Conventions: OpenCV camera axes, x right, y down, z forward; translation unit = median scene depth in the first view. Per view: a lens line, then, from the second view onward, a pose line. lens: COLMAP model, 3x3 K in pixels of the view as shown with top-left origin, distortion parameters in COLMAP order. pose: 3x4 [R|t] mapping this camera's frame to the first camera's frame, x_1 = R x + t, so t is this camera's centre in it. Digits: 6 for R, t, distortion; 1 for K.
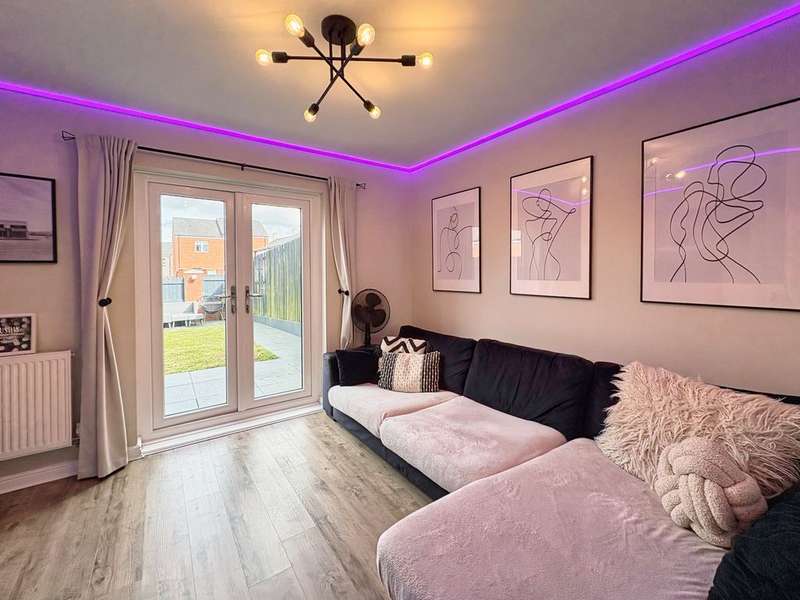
lens RADIAL K [[347.8, 0, 400.1], [0, 347.8, 277.9], [0, 0, 1]] dist [-0.000820, -0.000030]
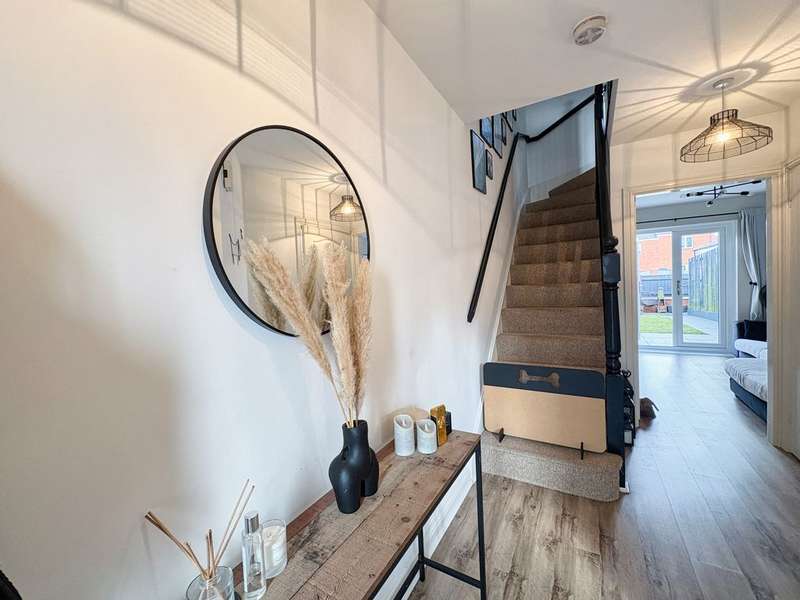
lens RADIAL K [[331.7, 0, 399.2], [0, 331.7, 289.7], [0, 0, 1]] dist [-0.002417, -0.000030]
pose [[0.425682, 0.013187, -0.904777, 0.573137], [0.014537, 0.999665, 0.021409, 0.016373], [0.904756, -0.022267, 0.425347, -1.205689]]
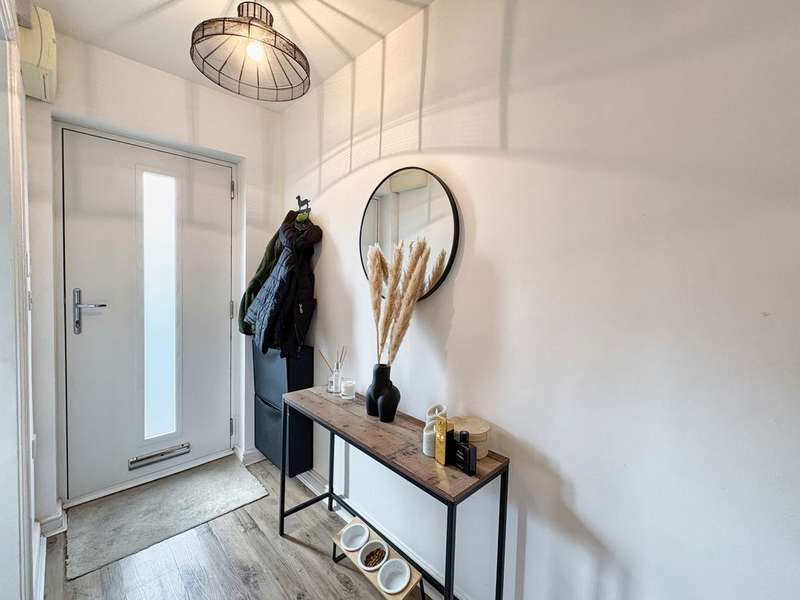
lens RADIAL K [[331.7, 0, 399.2], [0, 331.7, 289.7], [0, 0, 1]] dist [-0.002417, -0.000030]
pose [[-0.984634, -0.016339, -0.173863, -1.684029], [-0.026545, 0.998047, 0.056539, 0.056167], [0.172600, 0.060286, -0.983145, 3.799580]]
